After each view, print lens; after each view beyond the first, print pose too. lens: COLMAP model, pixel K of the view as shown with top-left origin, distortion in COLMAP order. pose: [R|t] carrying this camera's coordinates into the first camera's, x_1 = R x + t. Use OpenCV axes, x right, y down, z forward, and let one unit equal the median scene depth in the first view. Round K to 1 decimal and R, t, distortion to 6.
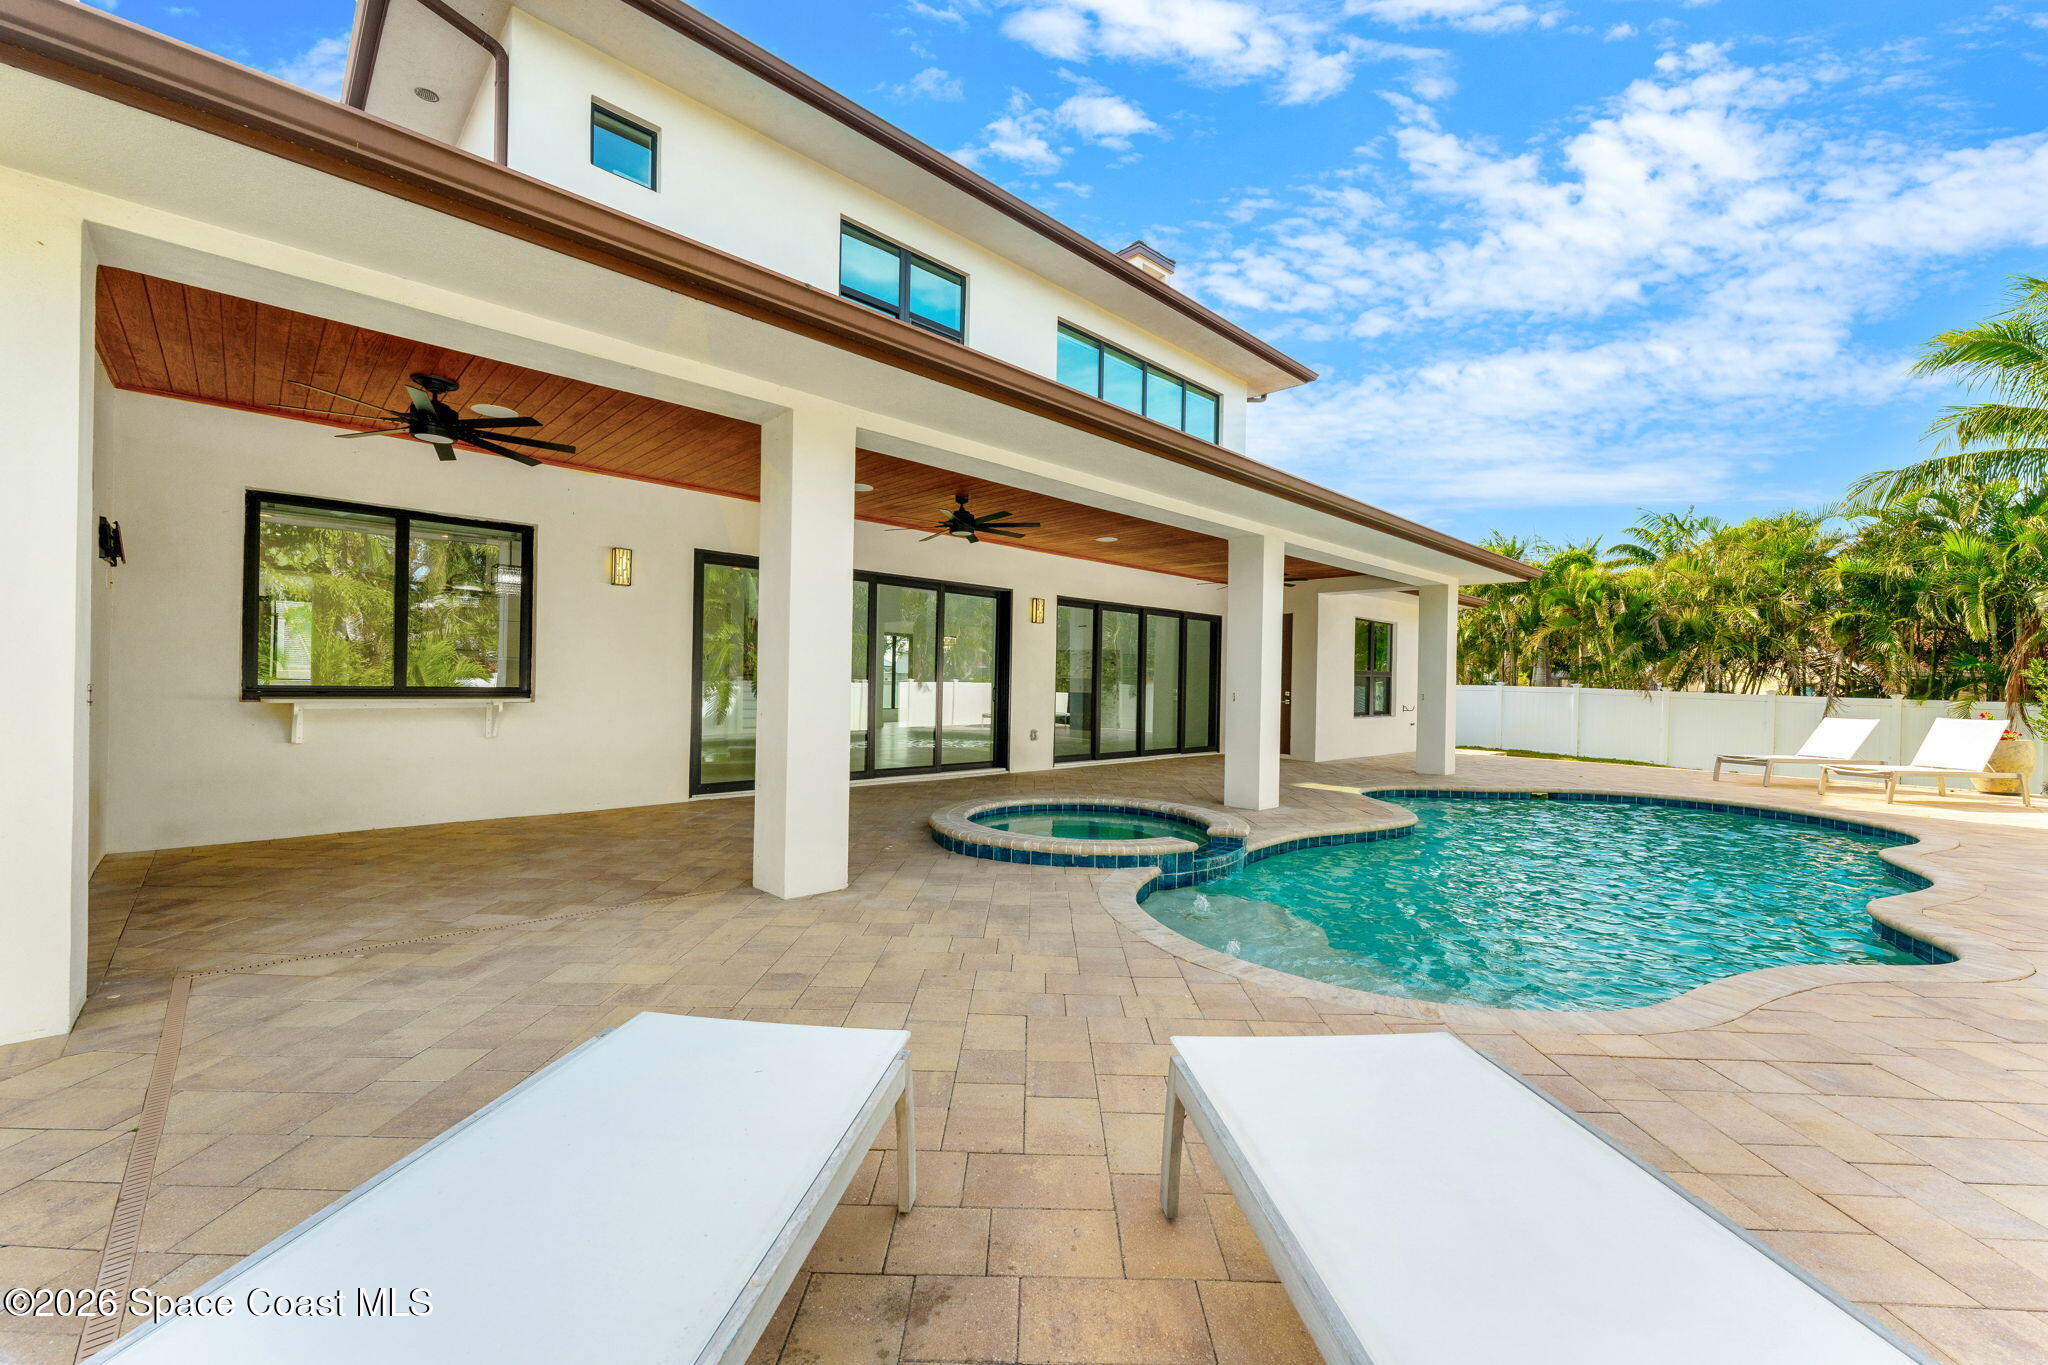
lens RADIAL K [[817.8, 0, 1037.8], [0, 817.8, 676.2], [0, 0, 1]] dist [-0.002334, -0.000091]
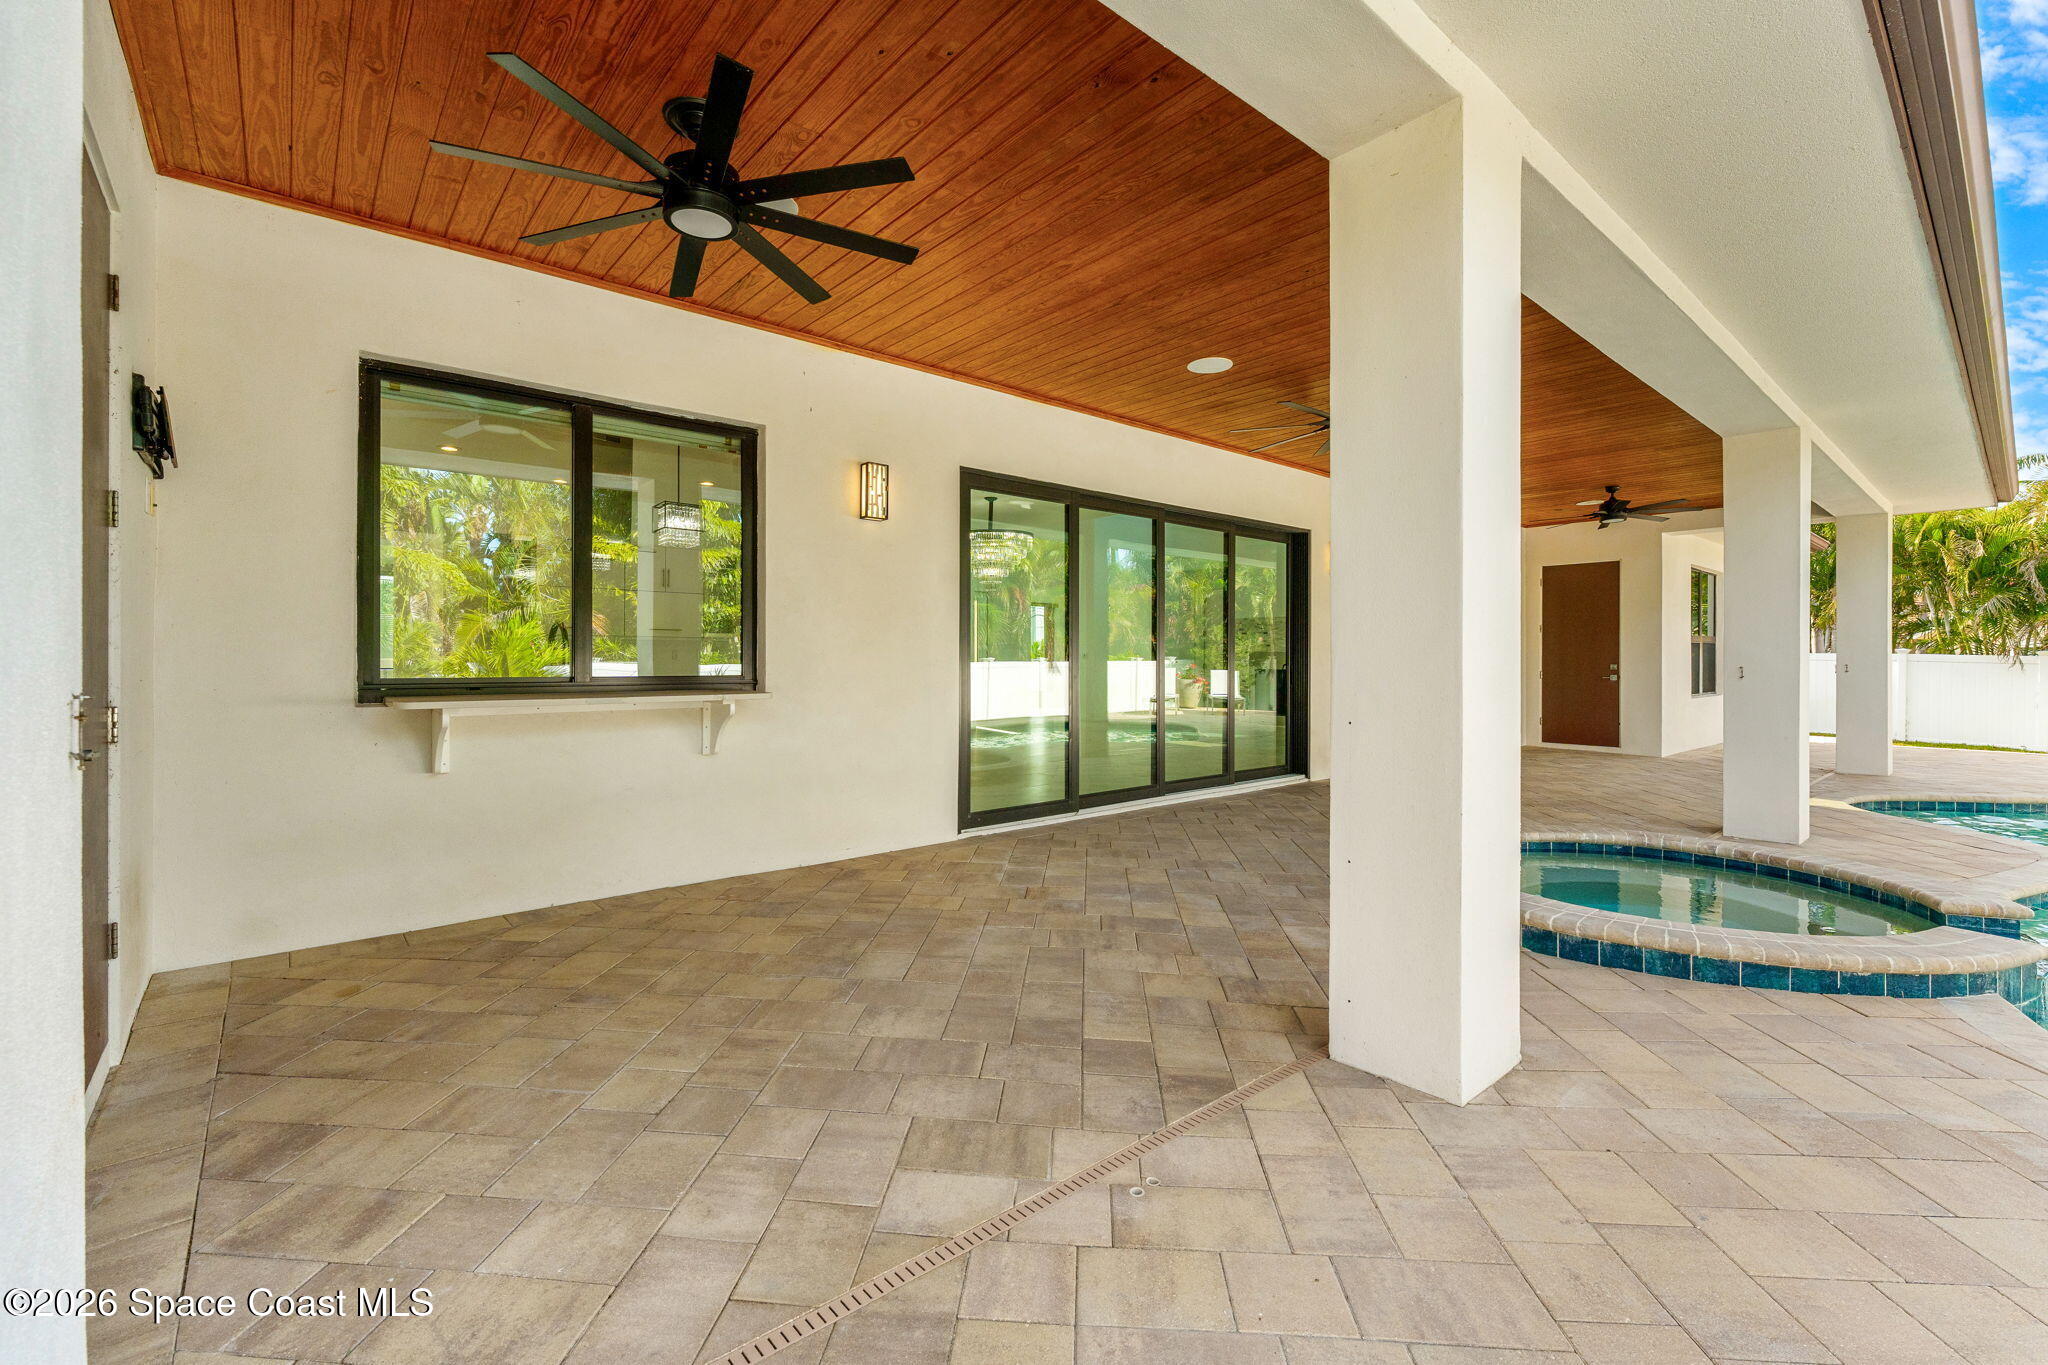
lens RADIAL K [[876.7, 0, 1037.5], [0, 876.7, 650.7], [0, 0, 1]] dist [-0.007831, 0.000281]
pose [[0.998068, -0.016215, -0.059974, -0.367615], [0.016073, 0.999867, -0.002843, -0.000292], [0.060012, 0.001873, 0.998196, 0.325865]]
